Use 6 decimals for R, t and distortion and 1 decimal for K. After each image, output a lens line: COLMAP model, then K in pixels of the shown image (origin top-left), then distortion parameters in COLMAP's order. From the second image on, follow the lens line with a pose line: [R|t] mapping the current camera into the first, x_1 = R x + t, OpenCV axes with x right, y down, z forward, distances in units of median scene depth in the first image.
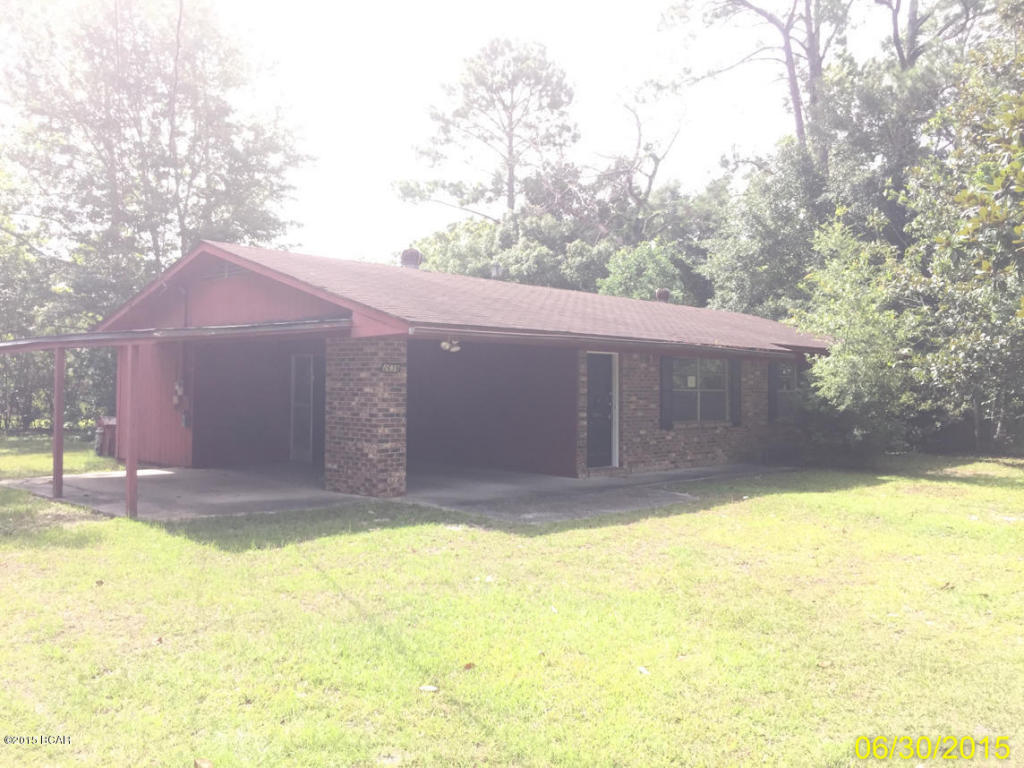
lens RADIAL K [[874.1, 0, 512.0], [0, 874.1, 389.6], [0, 0, 1]] dist [0.062240, -0.072497]
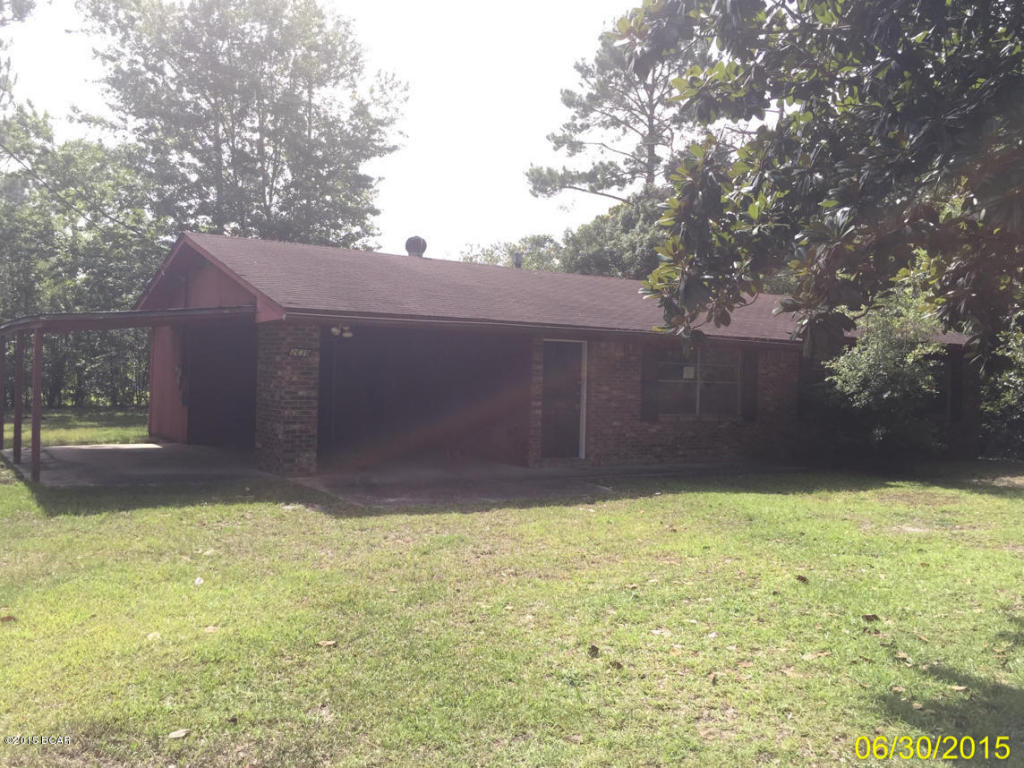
lens RADIAL K [[897.9, 0, 512.1], [0, 897.9, 379.9], [0, 0, 1]] dist [0.084984, 0.003541]
pose [[0.968029, 0.019095, -0.250111, 0.290531], [-0.019062, 0.999815, 0.002553, 0.000166], [0.250113, 0.002296, 0.968214, 0.018932]]
